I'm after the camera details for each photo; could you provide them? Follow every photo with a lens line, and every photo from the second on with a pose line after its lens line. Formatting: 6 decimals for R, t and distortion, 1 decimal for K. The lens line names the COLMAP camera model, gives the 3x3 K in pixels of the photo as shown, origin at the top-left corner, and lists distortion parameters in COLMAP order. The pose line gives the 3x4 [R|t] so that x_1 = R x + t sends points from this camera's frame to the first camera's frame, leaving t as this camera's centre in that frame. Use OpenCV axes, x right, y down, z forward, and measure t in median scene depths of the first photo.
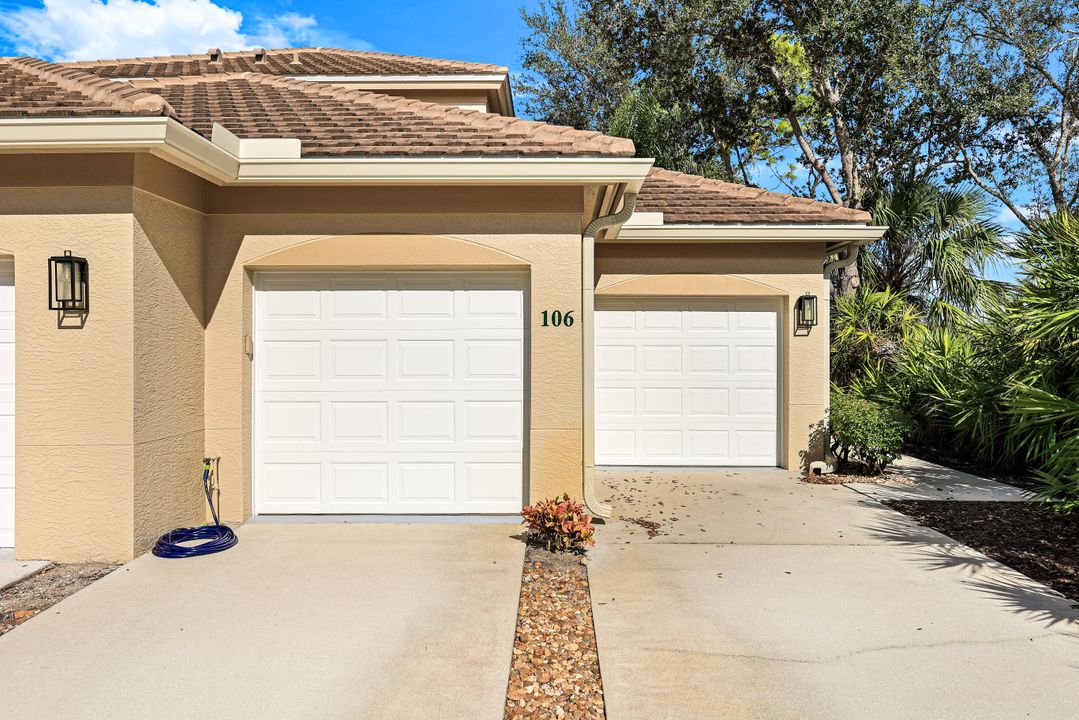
lens RADIAL K [[717.0, 0, 527.5], [0, 717.0, 352.6], [0, 0, 1]] dist [-0.001745, 0.001690]
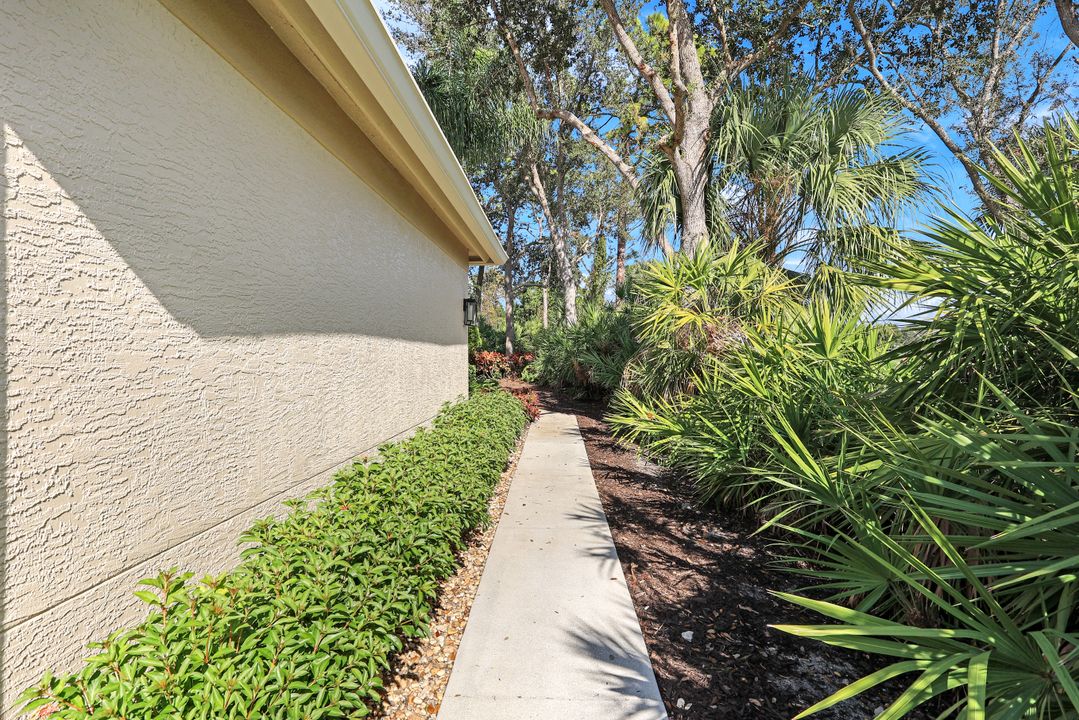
lens RADIAL K [[486.2, 0, 565.8], [0, 486.2, 355.5], [0, 0, 1]] dist [0.011240, 0.000218]
pose [[0.999828, -0.016897, -0.007614, 0.750088], [0.016980, 0.999795, 0.011043, -0.001670], [0.007426, -0.011171, 0.999910, 1.228020]]
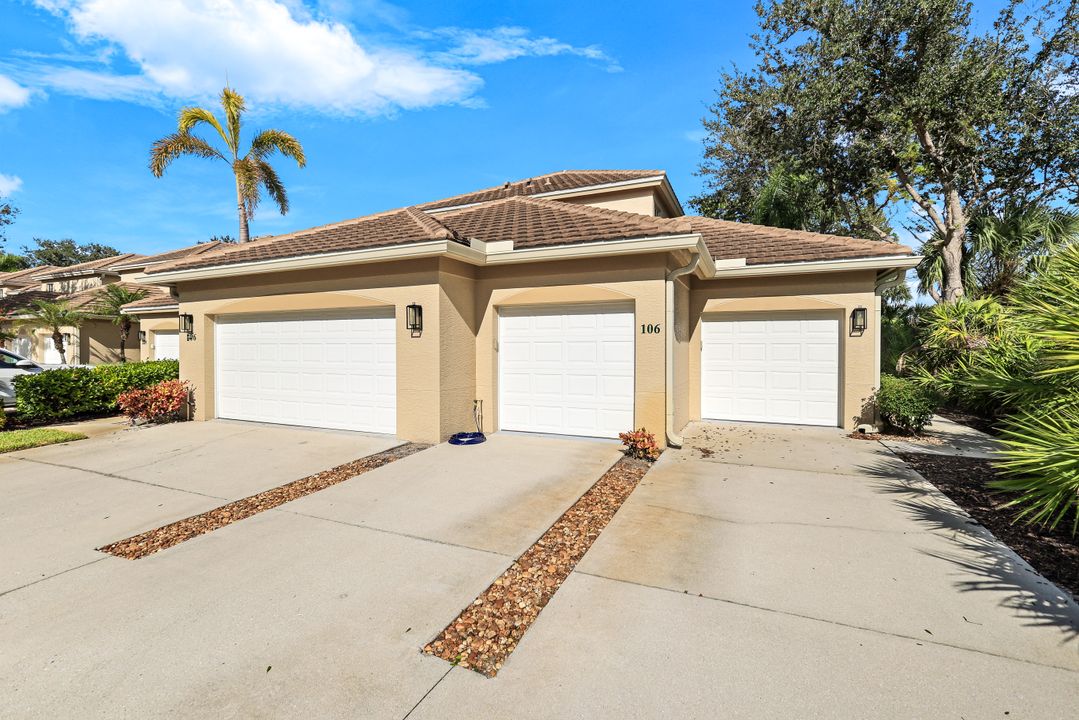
lens RADIAL K [[469.1, 0, 541.4], [0, 469.1, 354.8], [0, 0, 1]] dist [0.002538, 0.000107]
pose [[0.919975, 0.005207, -0.391943, 0.230235], [0.000793, 0.999885, 0.015146, -0.001373], [0.391977, -0.014244, 0.919865, -0.144998]]
